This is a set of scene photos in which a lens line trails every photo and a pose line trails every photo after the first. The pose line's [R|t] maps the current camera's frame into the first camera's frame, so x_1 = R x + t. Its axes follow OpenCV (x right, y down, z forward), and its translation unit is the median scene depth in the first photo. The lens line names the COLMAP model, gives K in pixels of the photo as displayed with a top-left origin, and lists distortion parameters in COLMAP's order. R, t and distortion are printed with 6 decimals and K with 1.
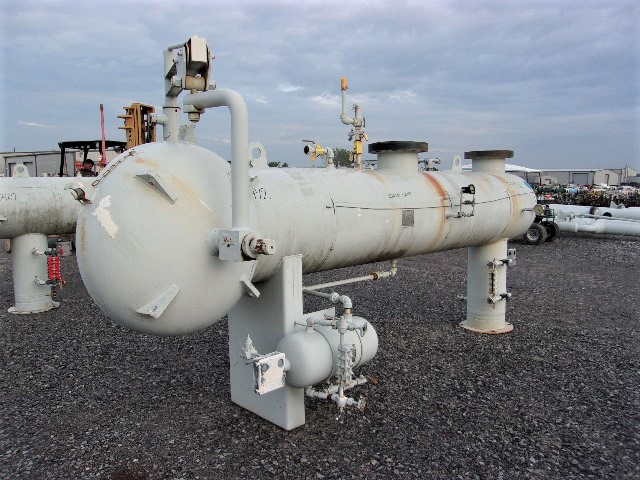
lens RADIAL K [[501.1, 0, 319.5], [0, 501.1, 239.4], [0, 0, 1]] dist [-0.013864, 0.011261]
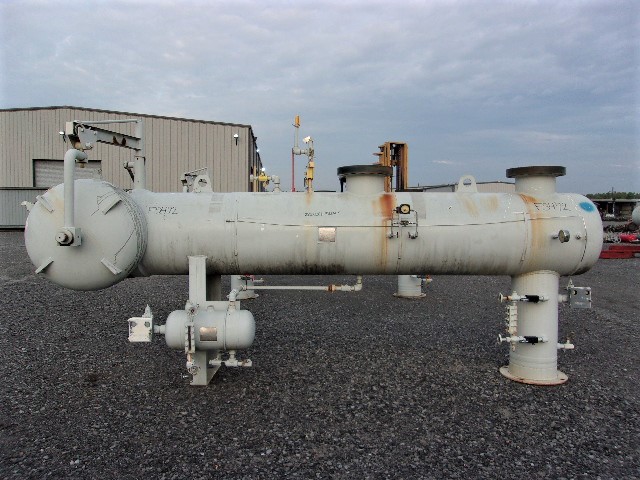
lens RADIAL K [[501.1, 0, 318.2], [0, 501.1, 240.0], [0, 0, 1]] dist [-0.013864, 0.011261]
pose [[0.726771, 0.037052, -0.685880, 0.838521], [-0.078660, 0.996464, -0.029520, 0.002803], [0.682361, 0.075405, 0.727116, 0.168316]]
